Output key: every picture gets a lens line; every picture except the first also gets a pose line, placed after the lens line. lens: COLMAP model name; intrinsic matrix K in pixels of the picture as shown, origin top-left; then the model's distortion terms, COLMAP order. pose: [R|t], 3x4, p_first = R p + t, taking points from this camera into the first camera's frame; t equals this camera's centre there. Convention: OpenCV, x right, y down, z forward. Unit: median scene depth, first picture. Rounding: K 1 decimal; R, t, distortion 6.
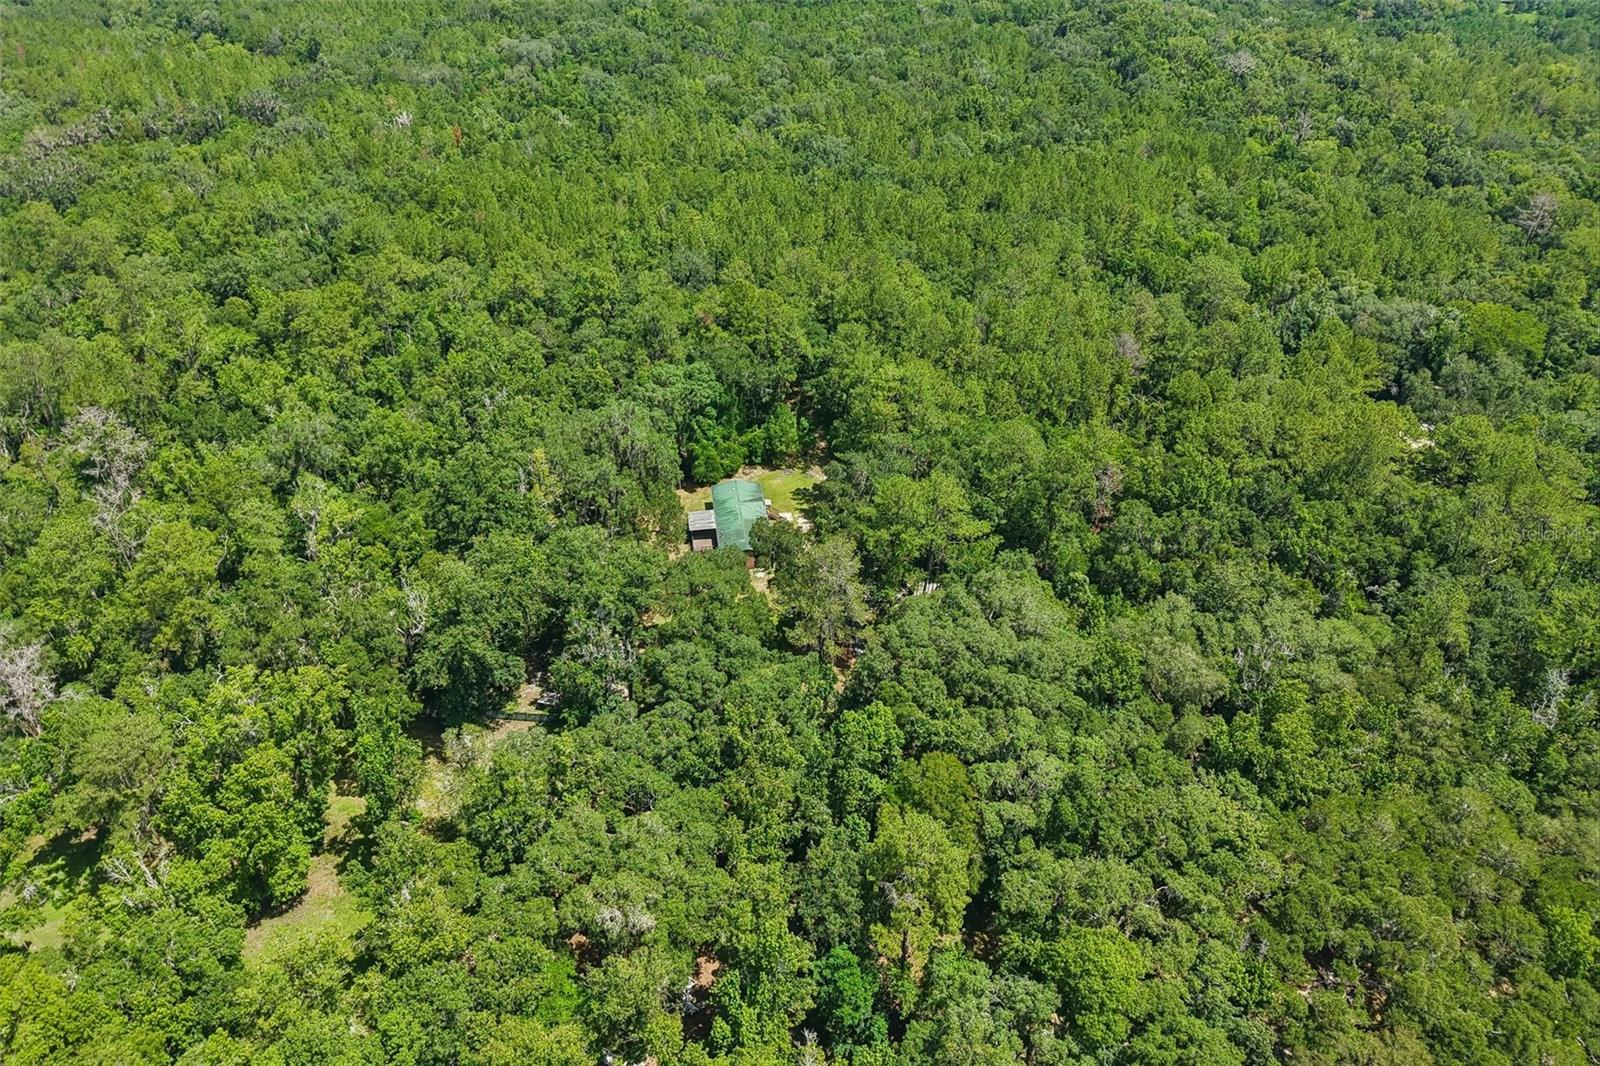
lens RADIAL K [[1035.0, 0, 804.5], [0, 1035.0, 534.9], [0, 0, 1]] dist [0.009891, -0.005669]
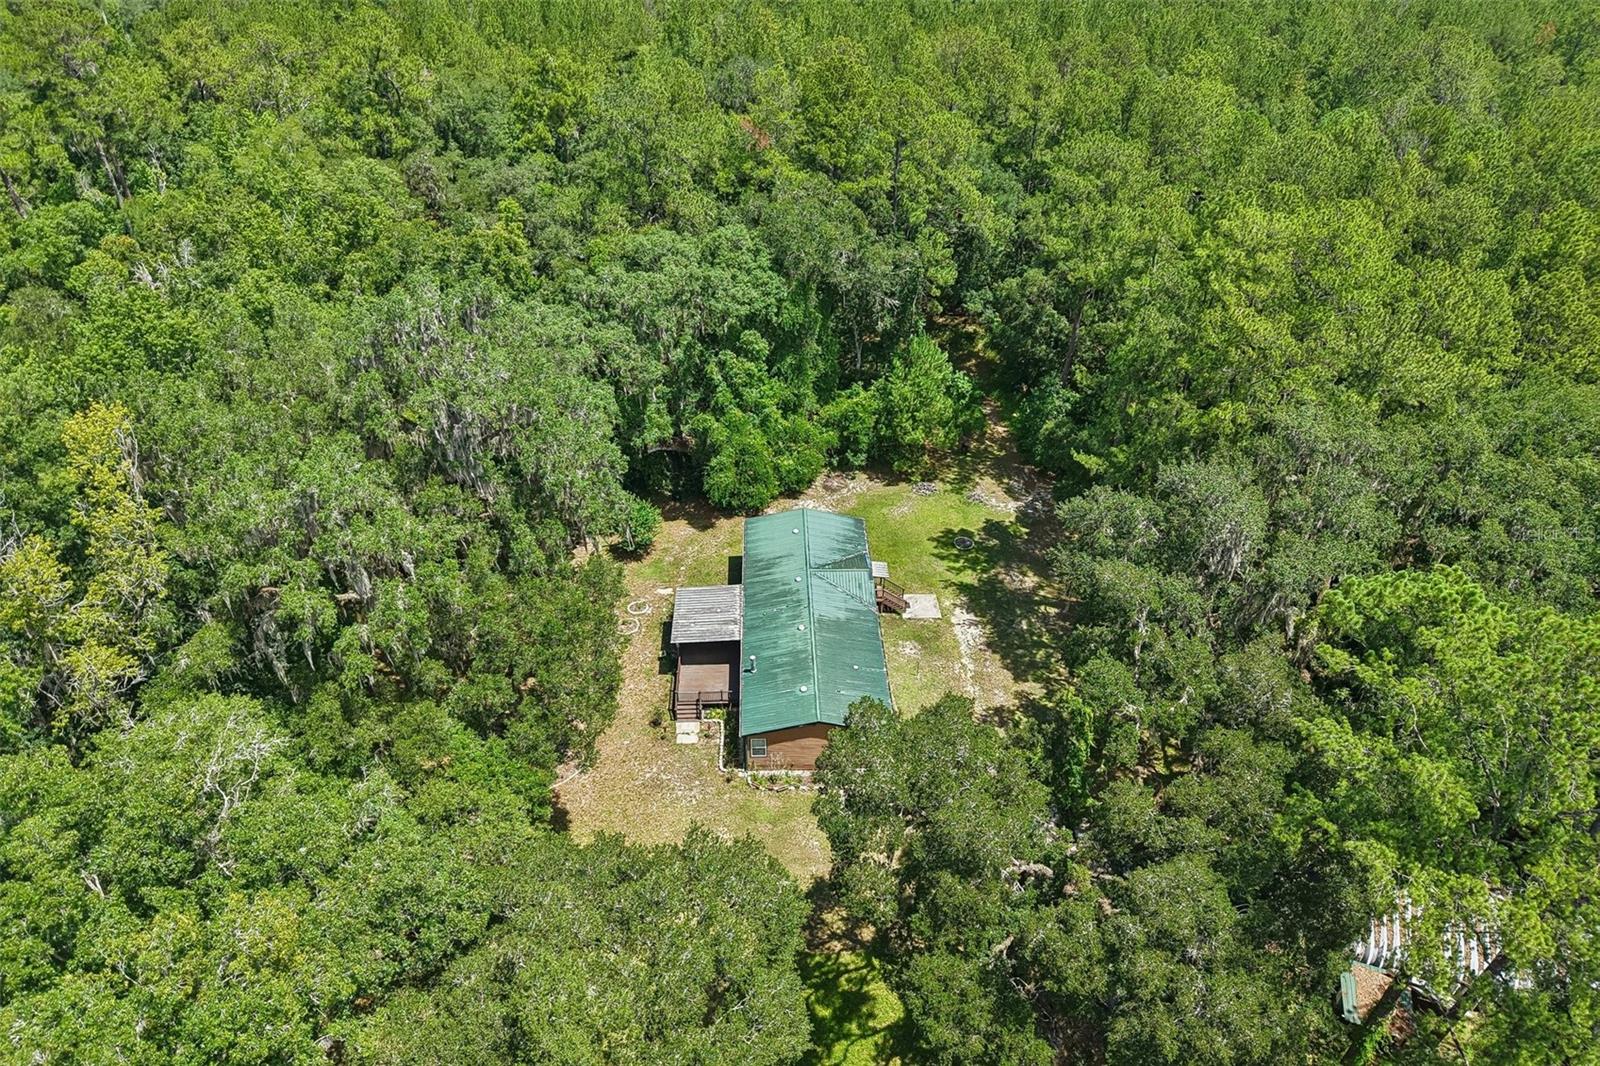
lens RADIAL K [[1035.0, 0, 797.8], [0, 1035.0, 532.5], [0, 0, 1]] dist [0.009891, -0.005669]
pose [[0.993904, 0.050907, -0.097788, -0.026905], [-0.049538, 0.998638, 0.016378, -0.048047], [0.098489, -0.011434, 0.995072, 0.565735]]
